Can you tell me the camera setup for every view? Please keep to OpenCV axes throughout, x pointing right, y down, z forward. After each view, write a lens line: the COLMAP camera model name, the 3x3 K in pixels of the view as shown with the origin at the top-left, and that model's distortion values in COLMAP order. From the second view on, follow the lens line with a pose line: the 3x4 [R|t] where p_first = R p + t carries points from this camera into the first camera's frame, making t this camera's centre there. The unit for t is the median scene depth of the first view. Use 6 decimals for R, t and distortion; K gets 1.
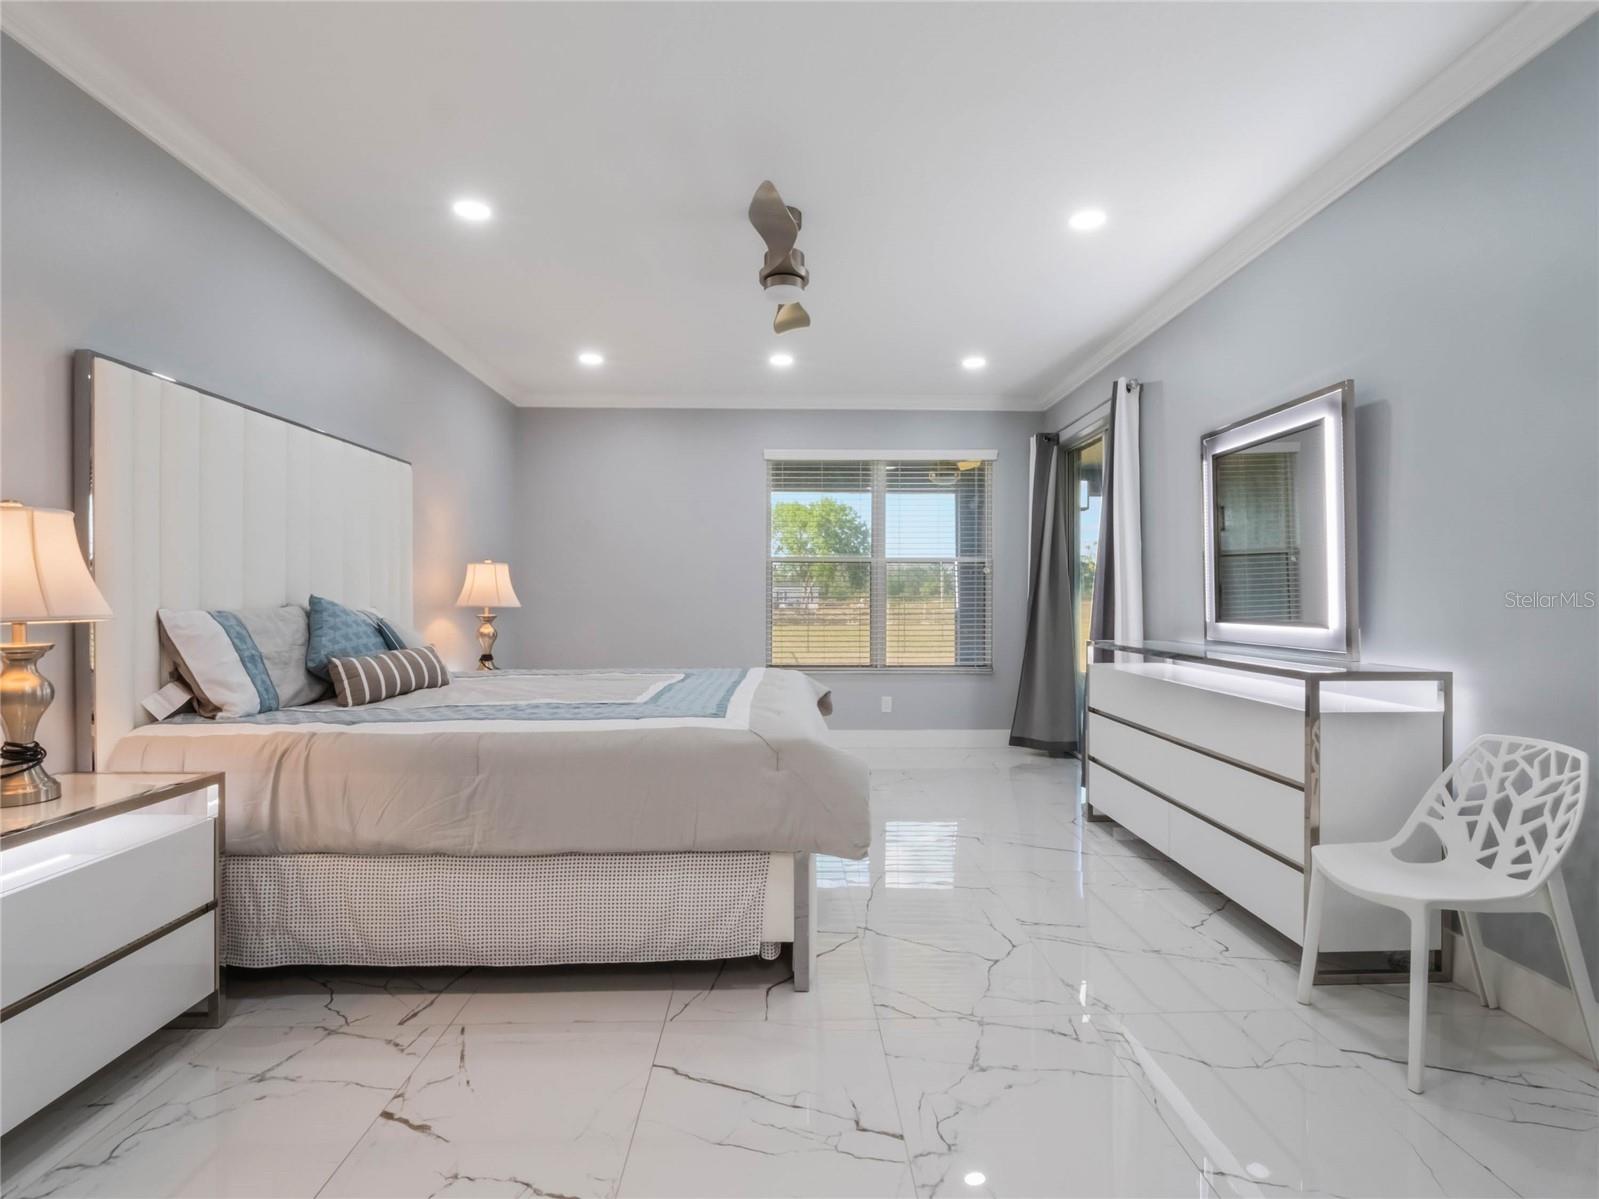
lens RADIAL K [[802.8, 0, 803.1], [0, 802.8, 596.7], [0, 0, 1]] dist [-0.003598, -0.008486]
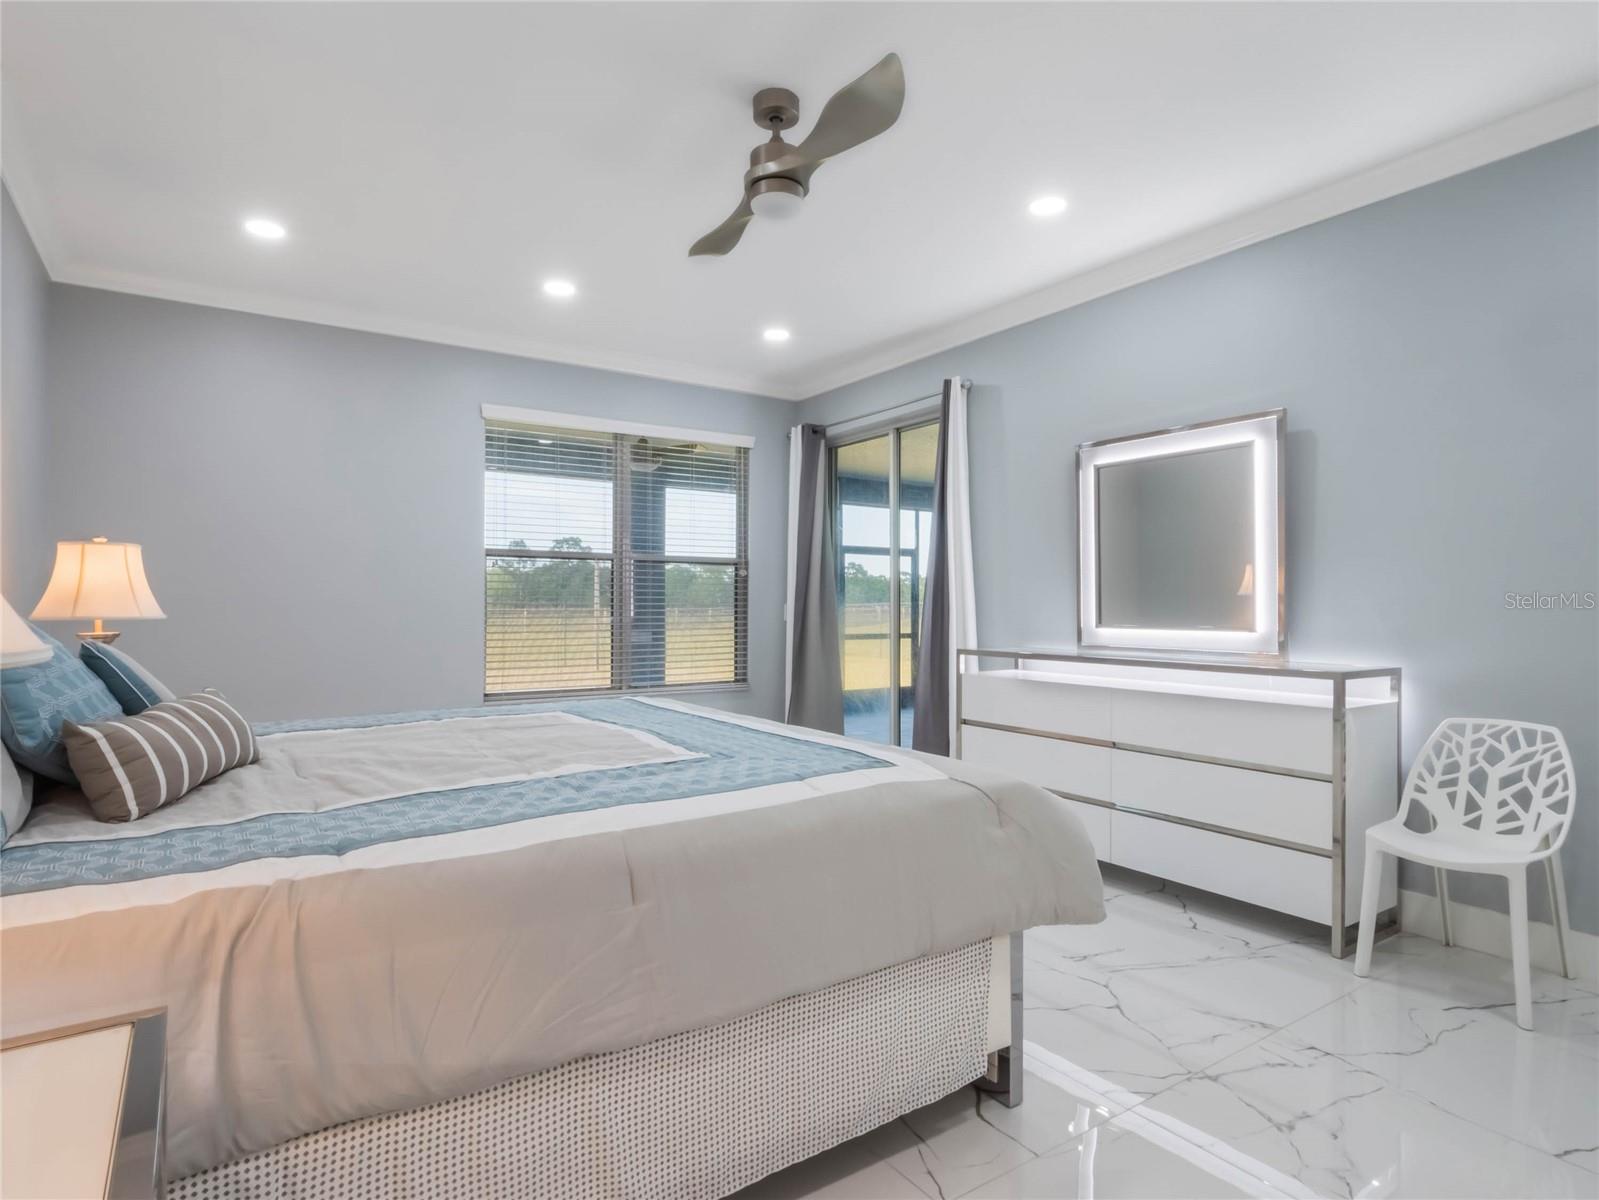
lens RADIAL K [[885.2, 0, 801.1], [0, 885.2, 604.2], [0, 0, 1]] dist [0.001277, -0.003895]
pose [[0.839610, 0.001221, 0.543188, -0.661540], [-0.002713, 0.999994, 0.001945, 0.000442], [-0.543183, -0.003107, 0.839609, 0.393958]]
